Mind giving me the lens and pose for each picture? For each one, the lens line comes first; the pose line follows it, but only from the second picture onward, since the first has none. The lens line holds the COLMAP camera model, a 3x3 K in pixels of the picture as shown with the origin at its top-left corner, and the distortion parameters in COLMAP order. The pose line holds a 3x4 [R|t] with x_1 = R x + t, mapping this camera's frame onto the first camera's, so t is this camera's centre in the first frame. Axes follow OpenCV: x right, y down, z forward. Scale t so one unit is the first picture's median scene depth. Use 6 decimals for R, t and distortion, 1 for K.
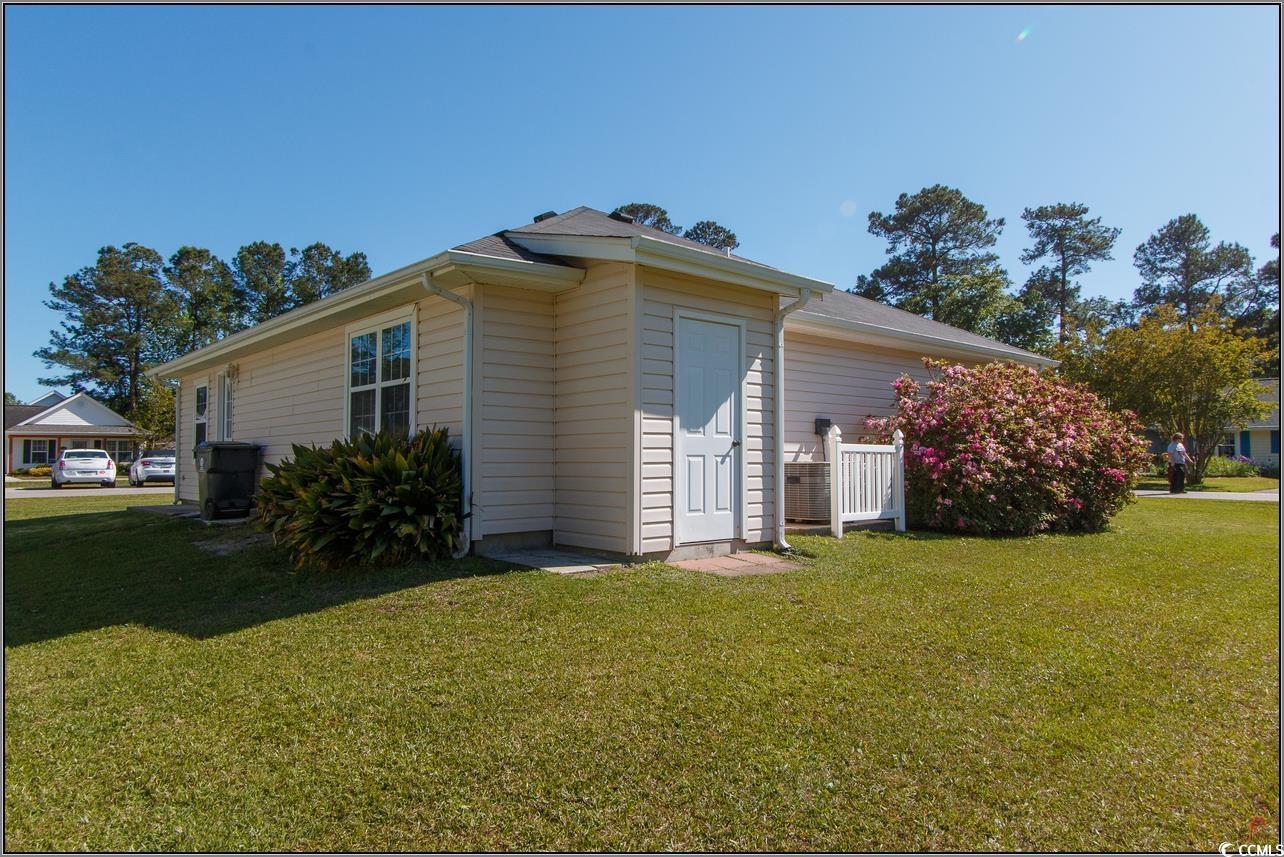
lens RADIAL K [[871.7, 0, 642.0], [0, 871.7, 428.5], [0, 0, 1]] dist [-0.073642, 0.077403]
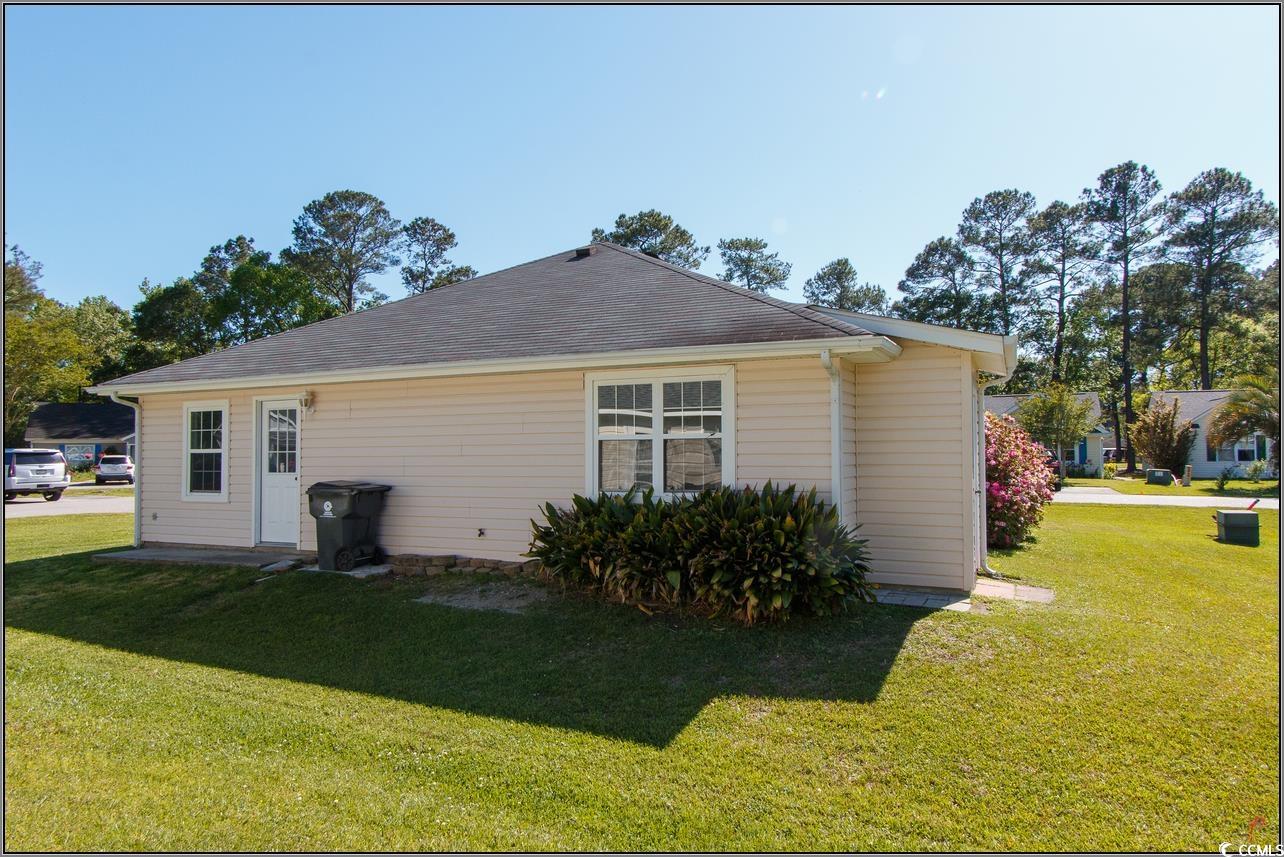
lens RADIAL K [[843.3, 0, 642.0], [0, 843.3, 428.5], [0, 0, 1]] dist [-0.003547, 0.003125]
pose [[0.905941, 0.009917, 0.423288, -0.125843], [-0.015560, 0.999830, 0.009877, -0.011674], [-0.423118, -0.015534, 0.905941, 0.017274]]
